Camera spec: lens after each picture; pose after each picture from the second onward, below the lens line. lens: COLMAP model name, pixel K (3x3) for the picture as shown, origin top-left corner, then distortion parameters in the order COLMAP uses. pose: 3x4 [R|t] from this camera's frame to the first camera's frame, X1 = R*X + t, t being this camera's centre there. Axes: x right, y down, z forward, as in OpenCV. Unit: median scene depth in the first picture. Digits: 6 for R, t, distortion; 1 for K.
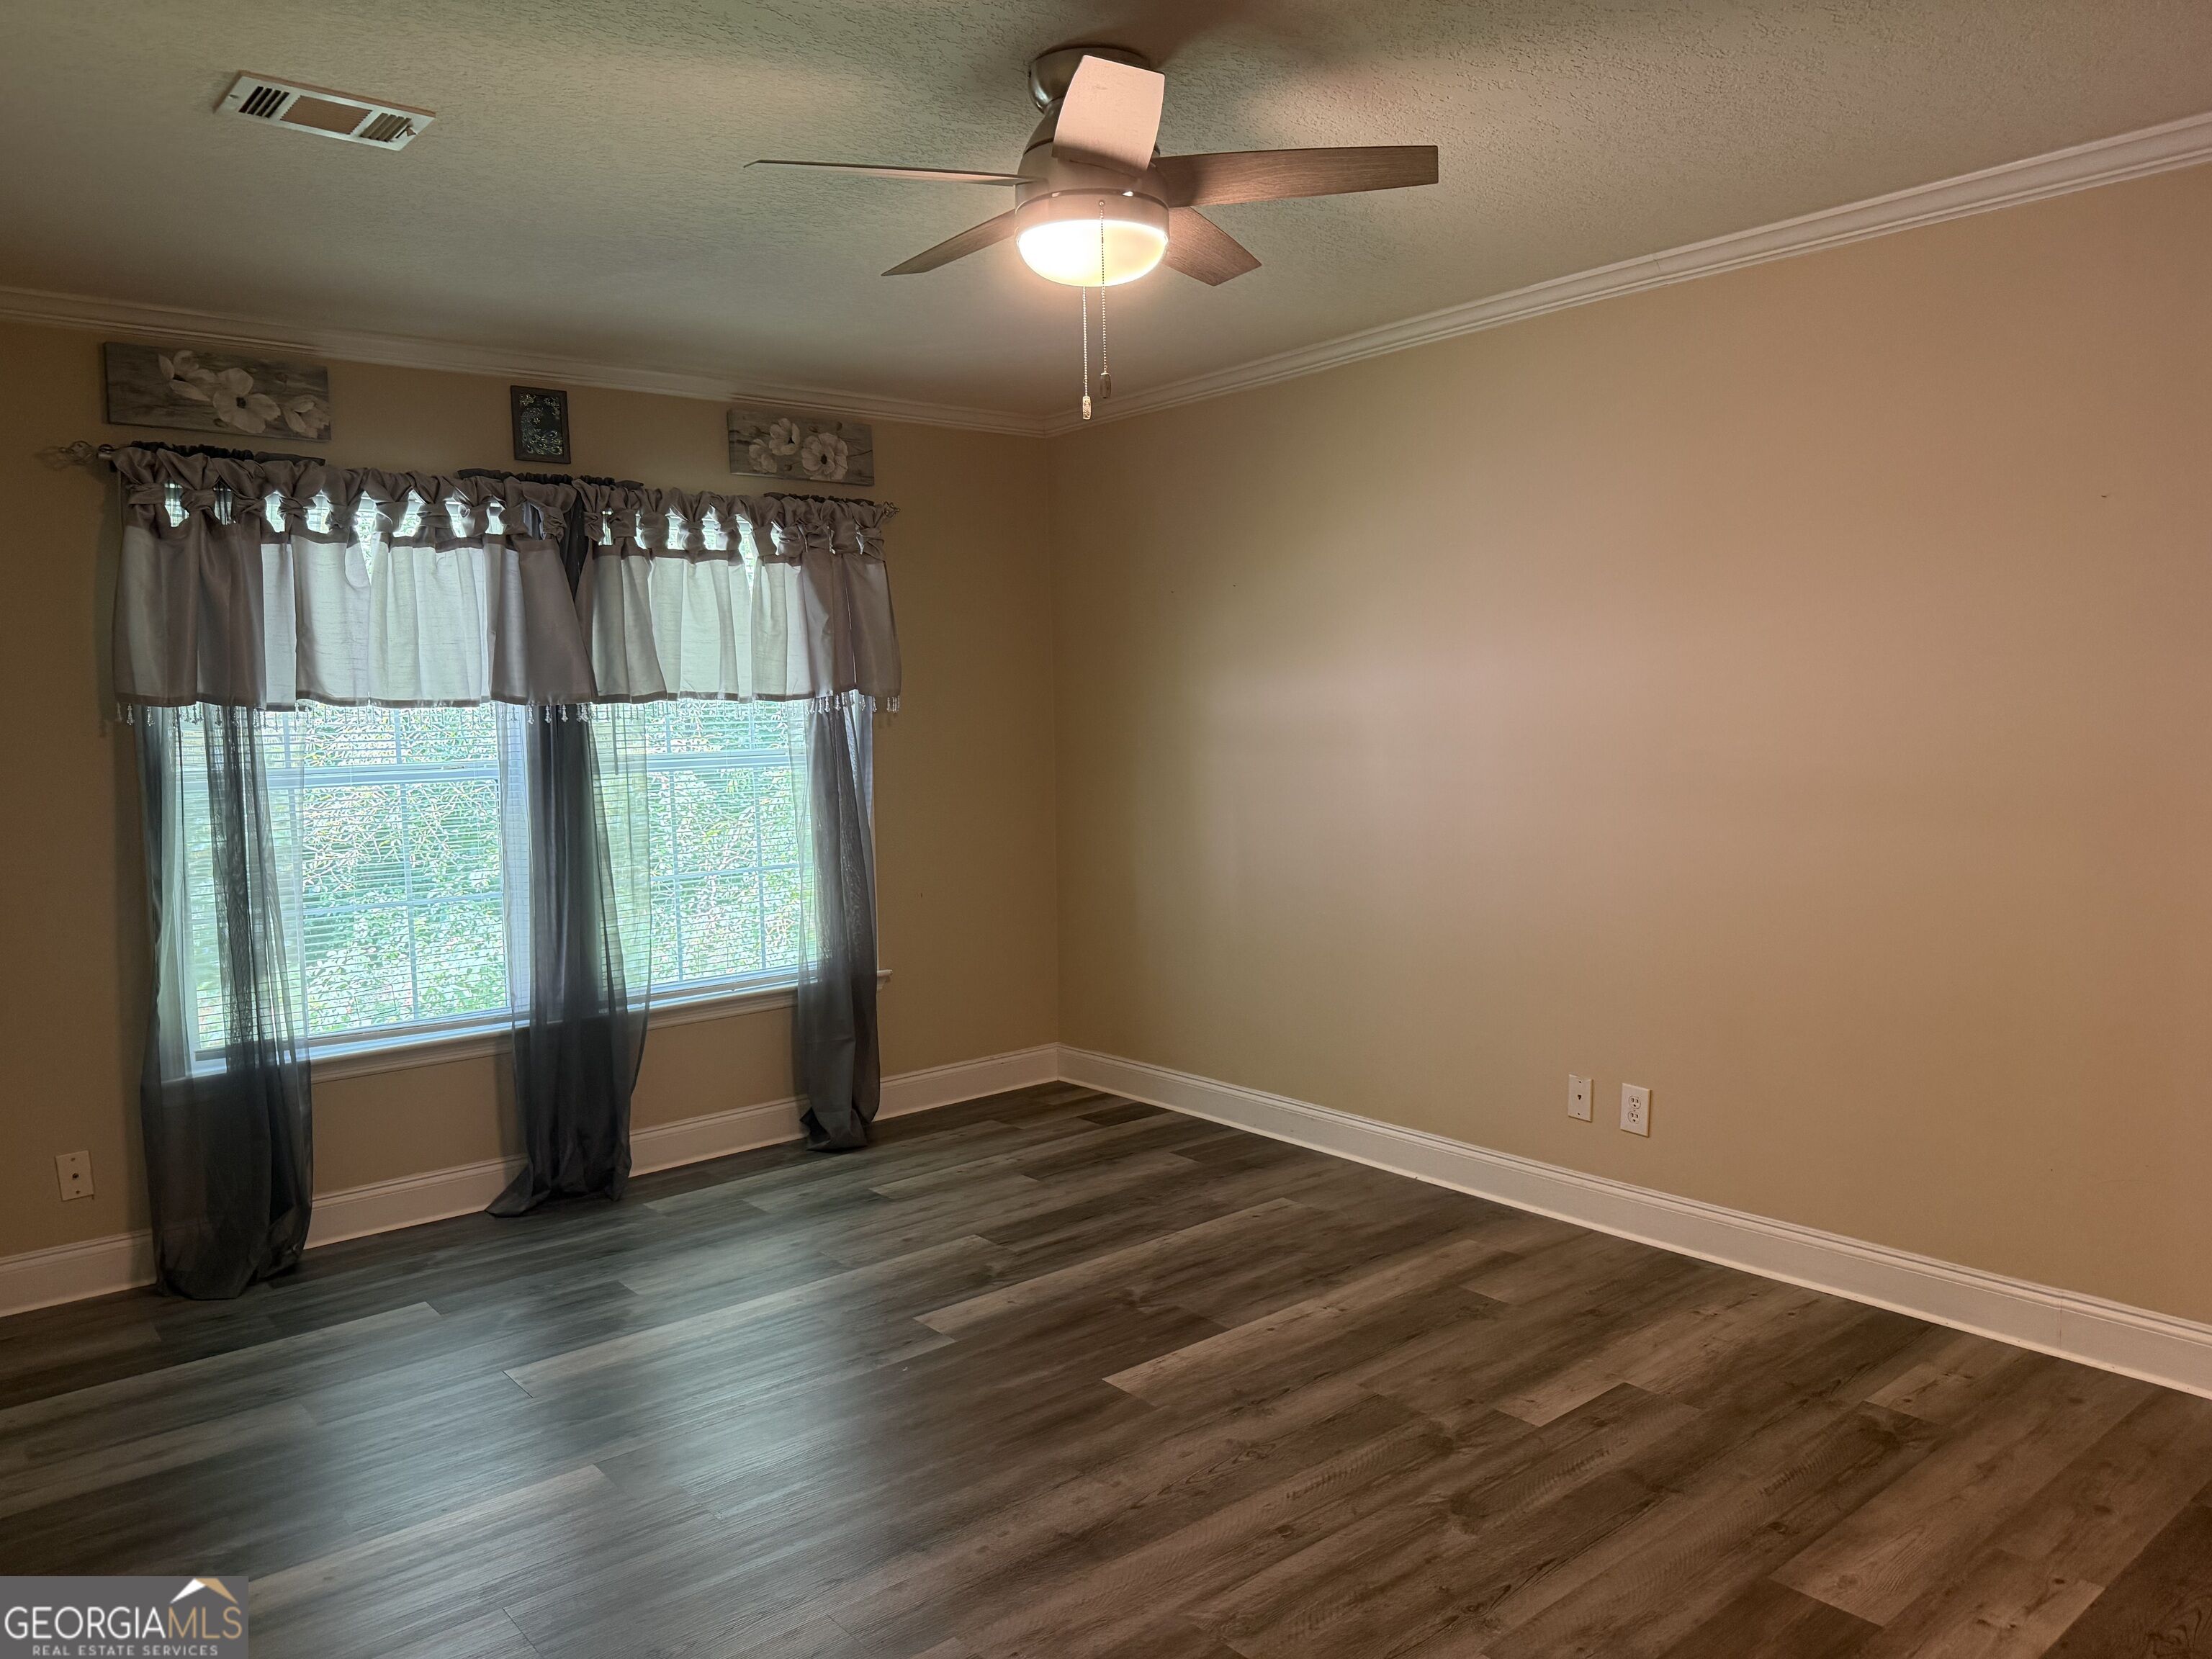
lens RADIAL K [[1546.8, 0, 1103.0], [0, 1546.8, 828.4], [0, 0, 1]] dist [0.050361, -0.074578]
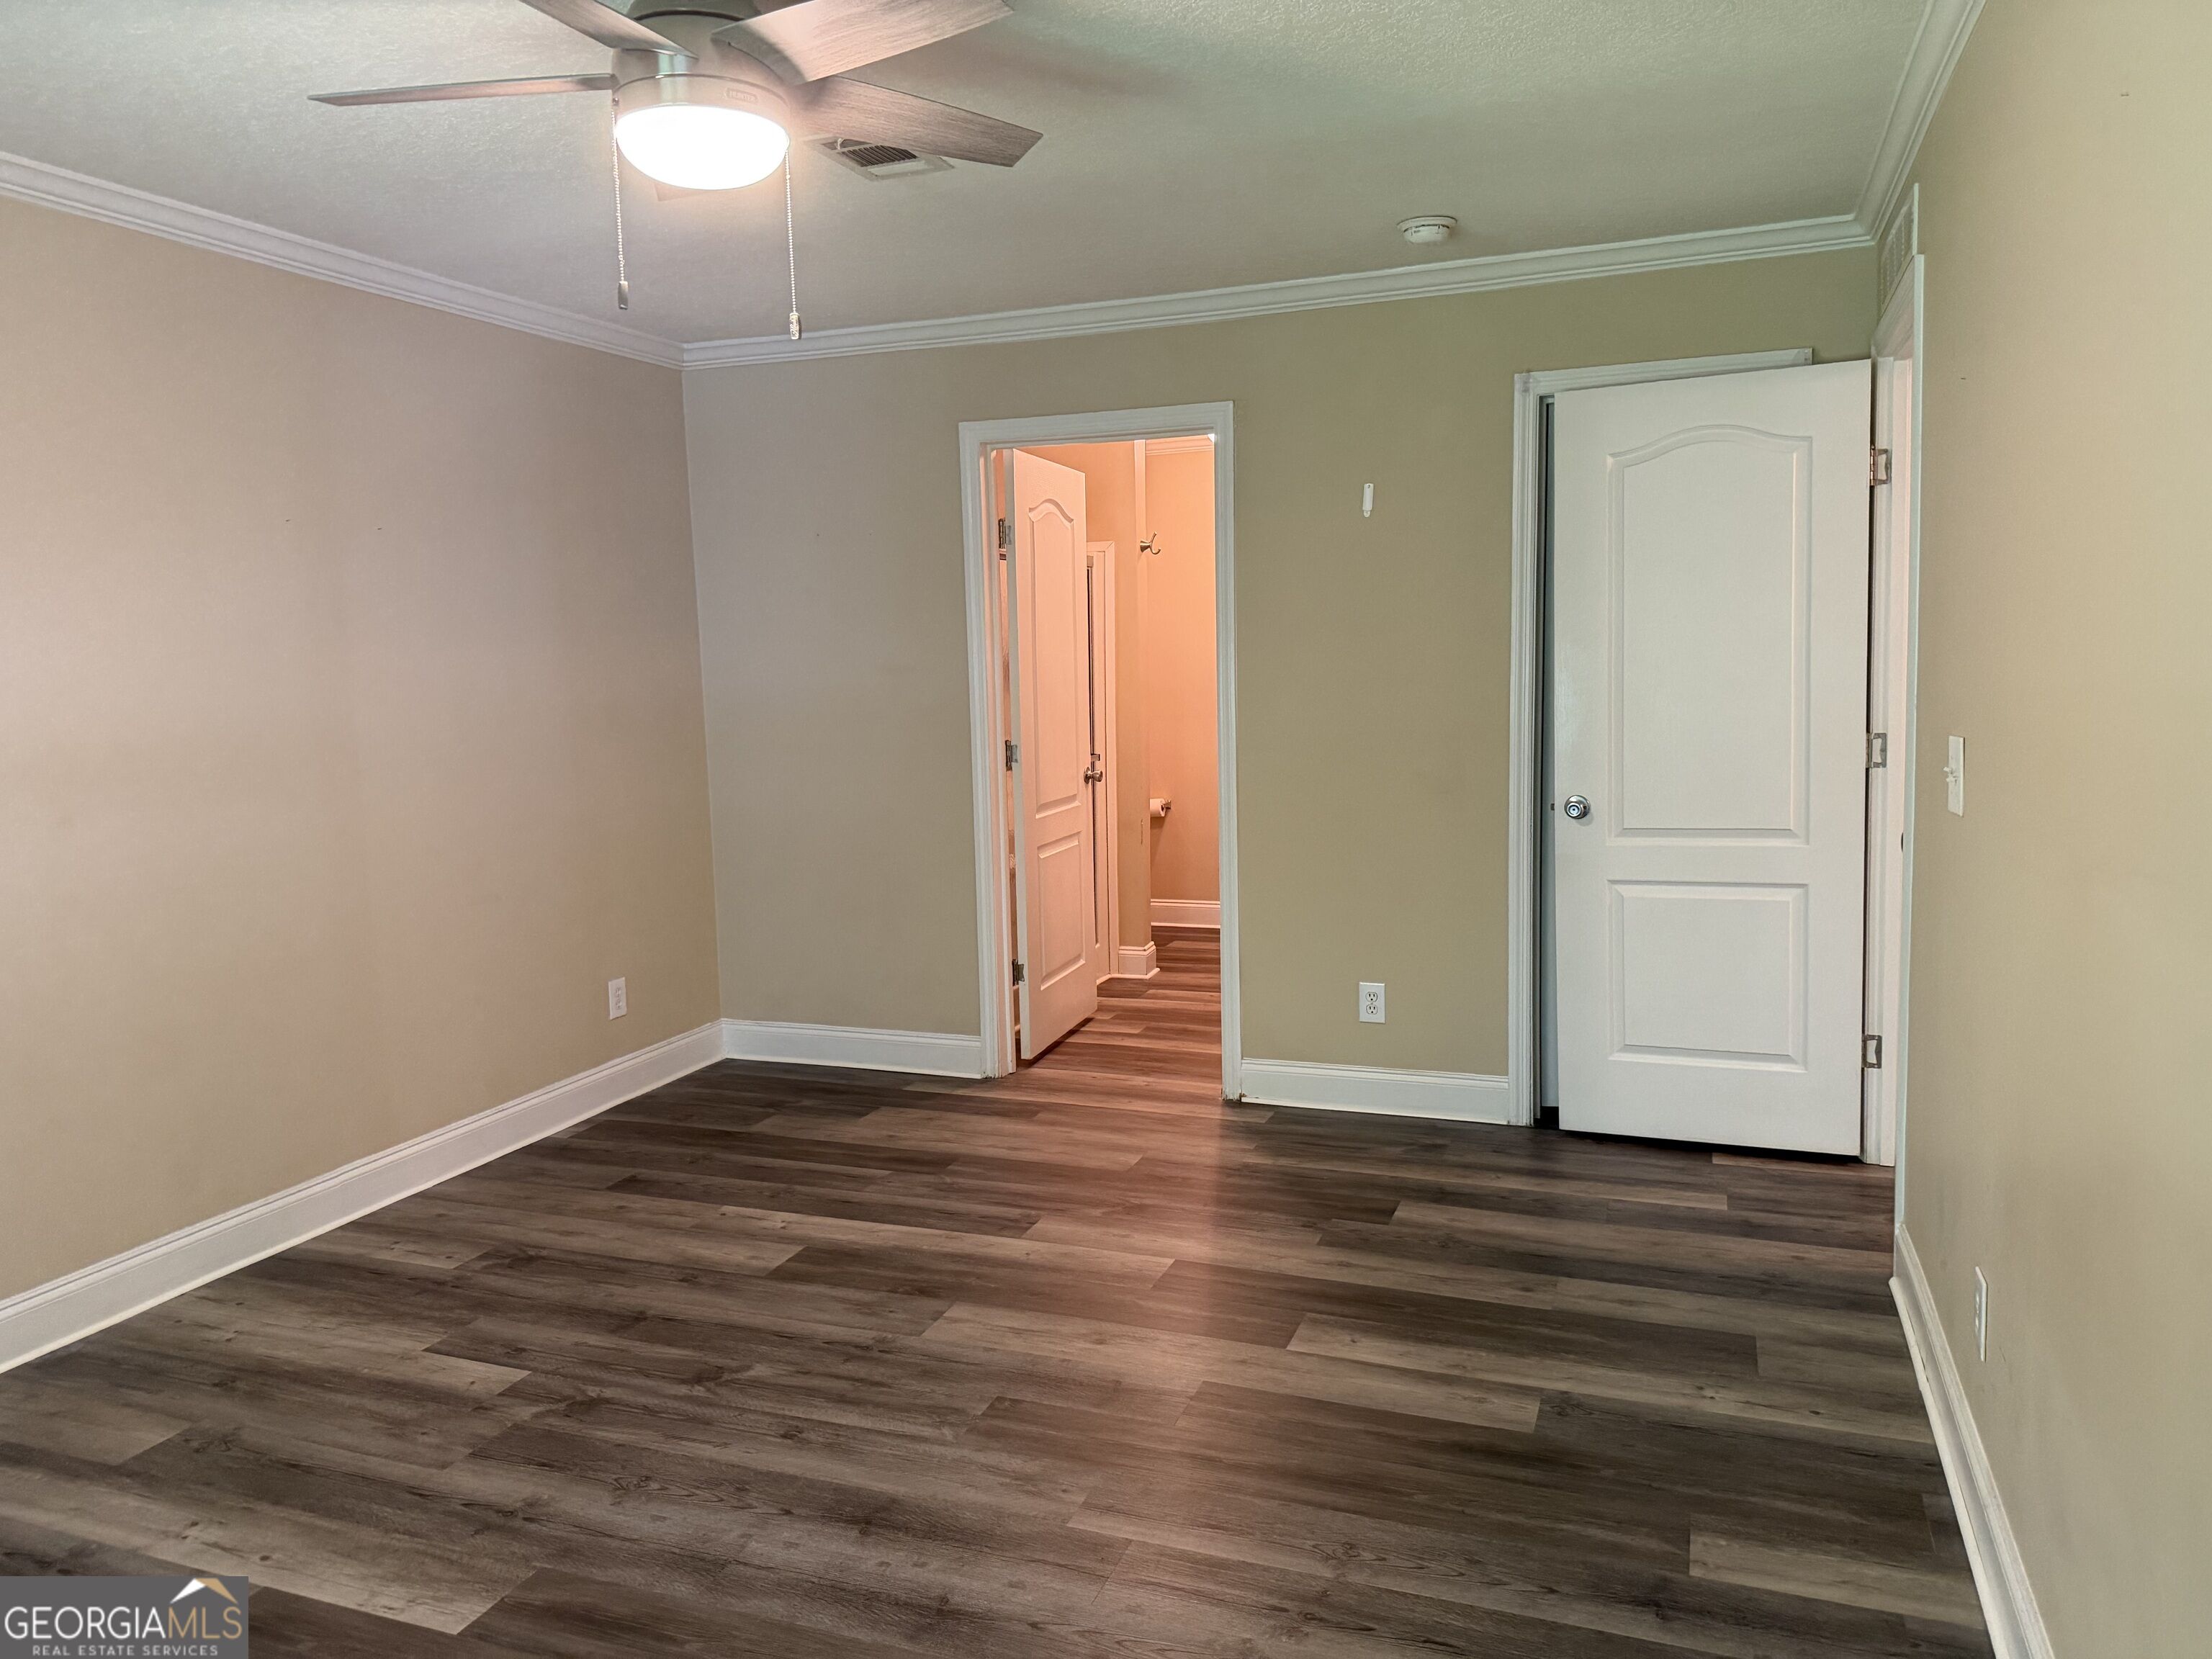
lens RADIAL K [[1546.8, 0, 1103.7], [0, 1546.8, 831.5], [0, 0, 1]] dist [0.050361, -0.074578]
pose [[-0.487098, -0.066039, 0.870847, -0.810655], [0.104267, 0.985608, 0.133062, -0.073252], [-0.867101, 0.155615, -0.473202, 1.133302]]
